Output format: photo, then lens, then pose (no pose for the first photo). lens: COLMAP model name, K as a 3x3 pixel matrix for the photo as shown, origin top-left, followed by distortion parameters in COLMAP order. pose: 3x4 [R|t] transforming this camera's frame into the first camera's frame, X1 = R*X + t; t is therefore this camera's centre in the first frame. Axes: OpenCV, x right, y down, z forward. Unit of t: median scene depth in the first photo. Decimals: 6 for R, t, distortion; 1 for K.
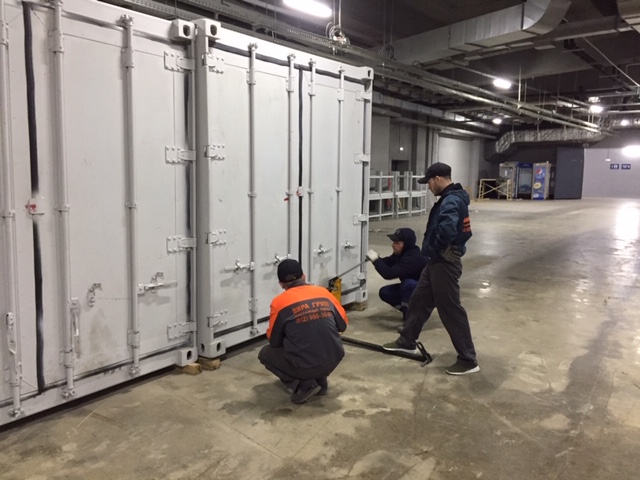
lens RADIAL K [[549.4, 0, 320.5], [0, 549.4, 218.3], [0, 0, 1]] dist [-0.003602, -0.003279]
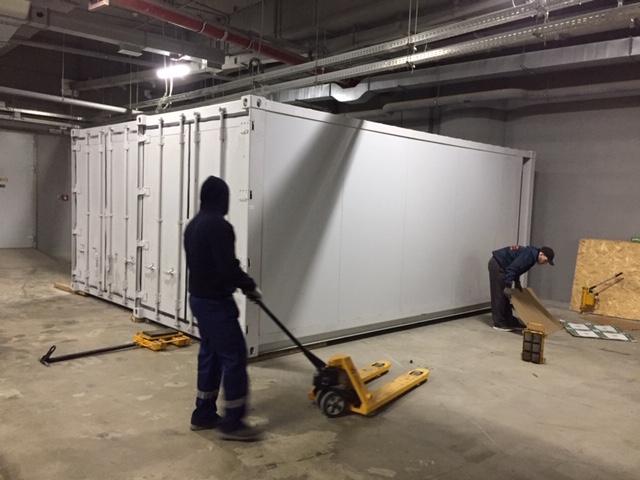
lens RADIAL K [[541.0, 0, 320.0], [0, 541.0, 240.0], [0, 0, 1]] dist [0.070714, -0.103075]
pose [[-0.172931, 0.043453, -0.983975, 1.215218], [-0.143566, 0.987244, 0.068829, -0.152472], [0.974414, 0.153168, -0.164487, 1.655008]]
